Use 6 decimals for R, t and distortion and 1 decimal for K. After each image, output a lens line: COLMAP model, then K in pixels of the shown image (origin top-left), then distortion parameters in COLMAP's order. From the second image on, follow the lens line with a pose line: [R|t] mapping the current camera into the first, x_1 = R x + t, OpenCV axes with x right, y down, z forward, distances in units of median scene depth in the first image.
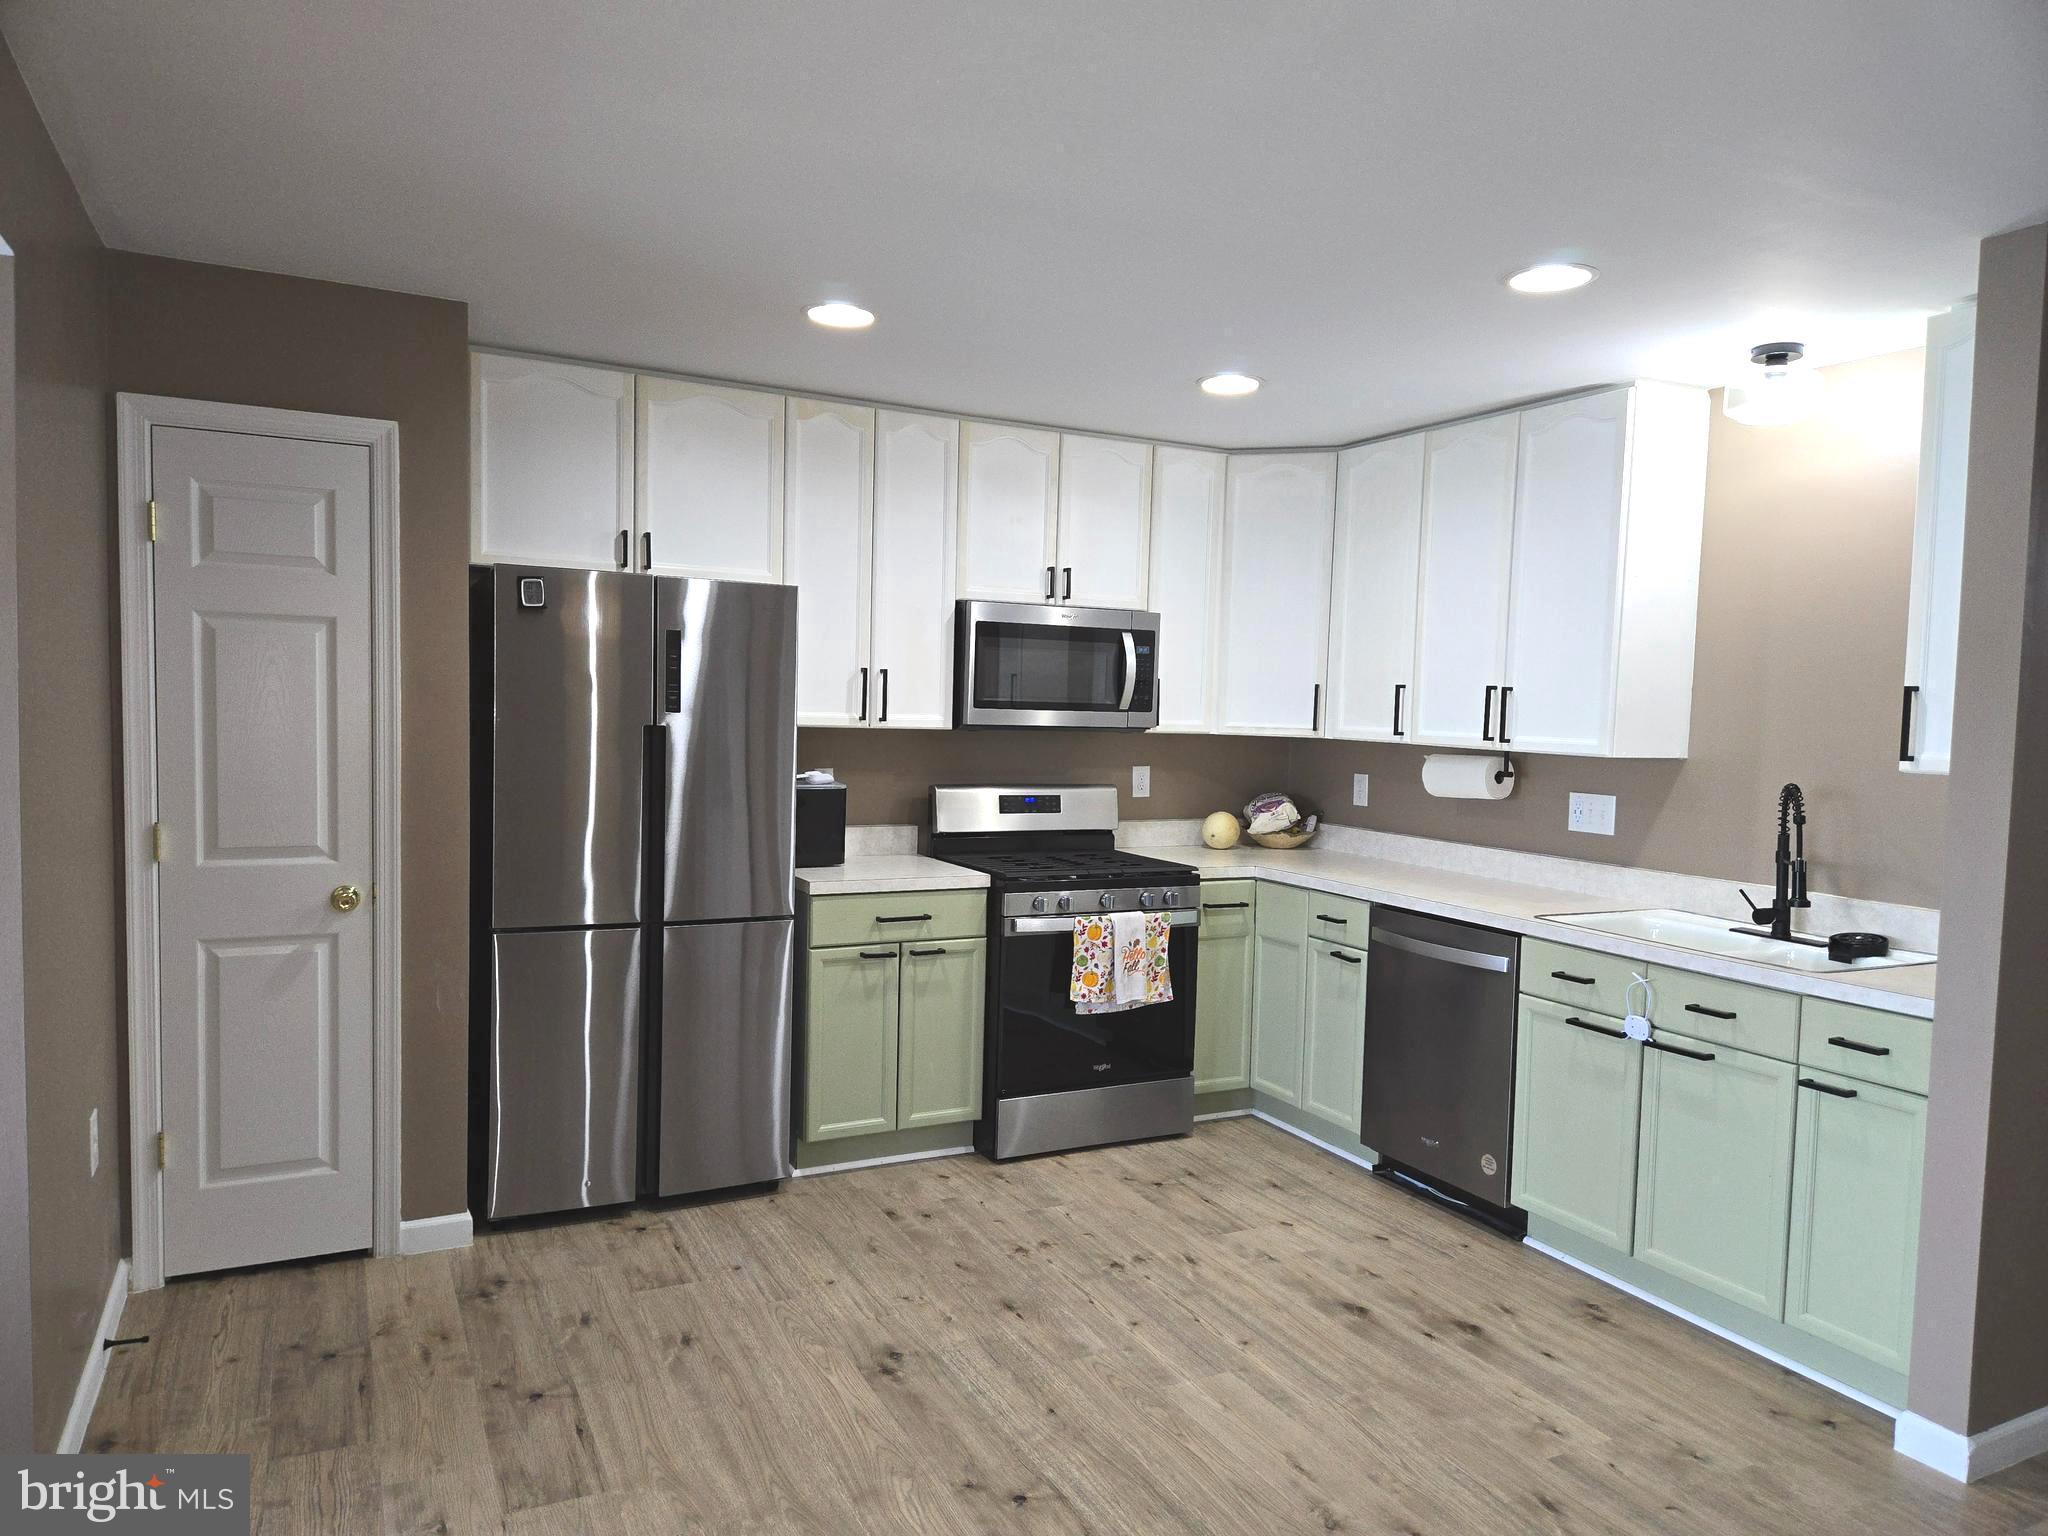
lens RADIAL K [[1386.2, 0, 1021.5], [0, 1386.2, 772.8], [0, 0, 1]] dist [0.070476, -0.004880]
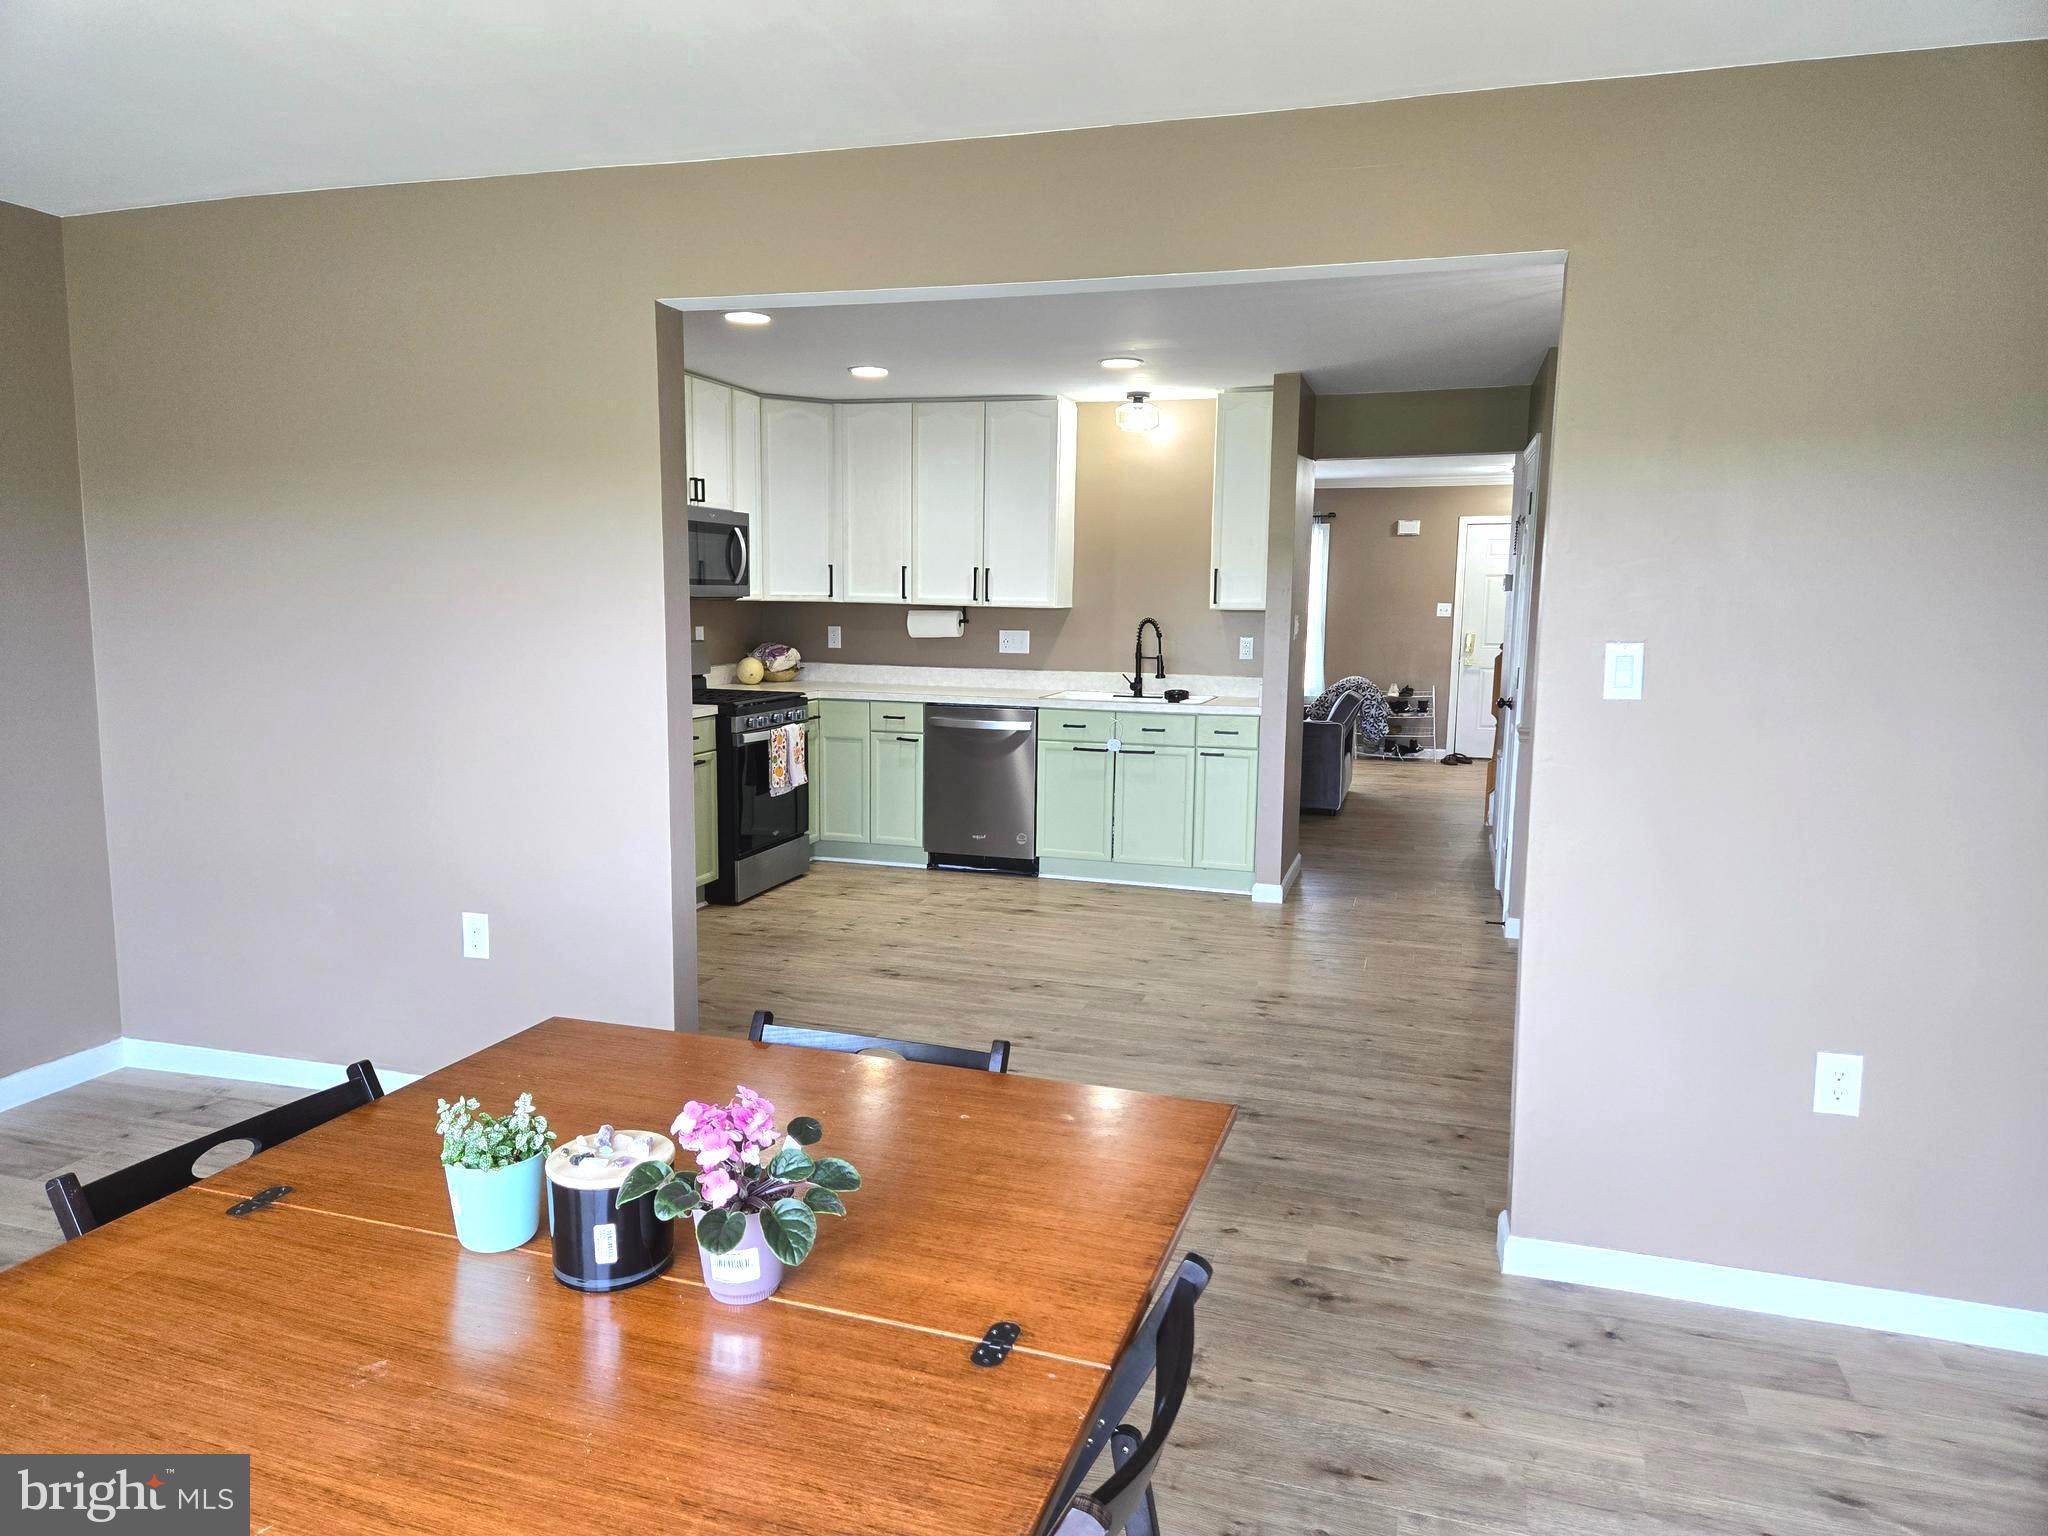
lens RADIAL K [[1386.2, 0, 1016.7], [0, 1386.2, 767.9], [0, 0, 1]] dist [0.070476, -0.004880]
pose [[0.697152, -0.111018, 0.708275, -0.819991], [0.042980, 0.992633, 0.113284, -0.009995], [-0.715634, -0.048535, 0.696787, -0.199429]]
